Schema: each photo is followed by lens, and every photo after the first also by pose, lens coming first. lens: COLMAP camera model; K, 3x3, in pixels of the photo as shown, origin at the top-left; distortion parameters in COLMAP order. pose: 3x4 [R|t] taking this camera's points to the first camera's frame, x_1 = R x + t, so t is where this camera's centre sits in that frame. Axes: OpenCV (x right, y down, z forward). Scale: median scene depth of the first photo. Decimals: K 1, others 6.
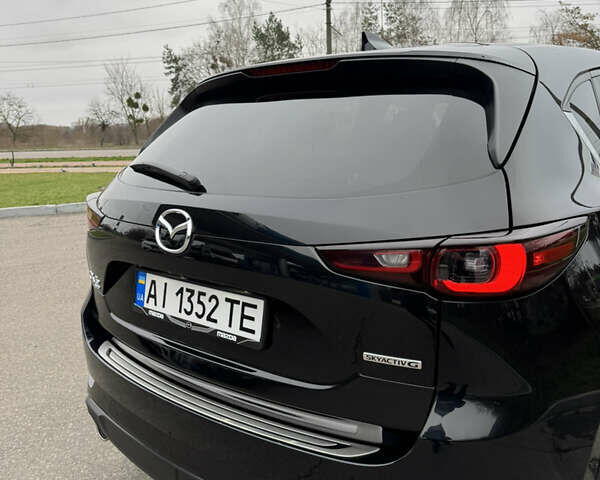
lens RADIAL K [[556.4, 0, 308.5], [0, 556.4, 245.2], [0, 0, 1]] dist [0.112774, -0.202147]
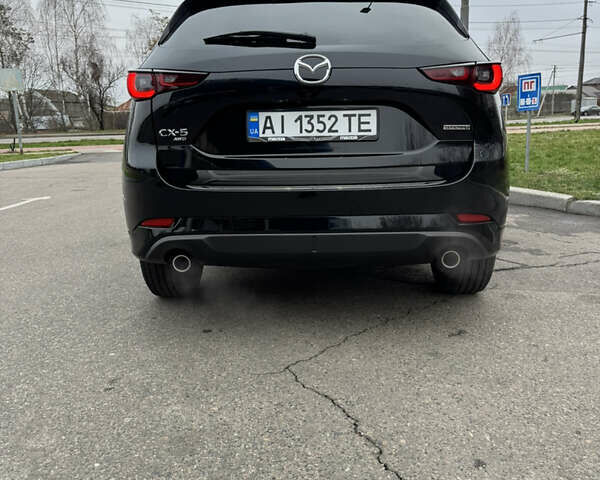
lens RADIAL K [[529.9, 0, 300.0], [0, 529.9, 240.0], [0, 0, 1]] dist [0.130921, -0.158350]
pose [[0.793392, -0.126324, 0.595459, -1.148464], [0.125191, 0.991180, 0.043470, 0.352462], [-0.595698, 0.040057, 0.802209, -0.119722]]
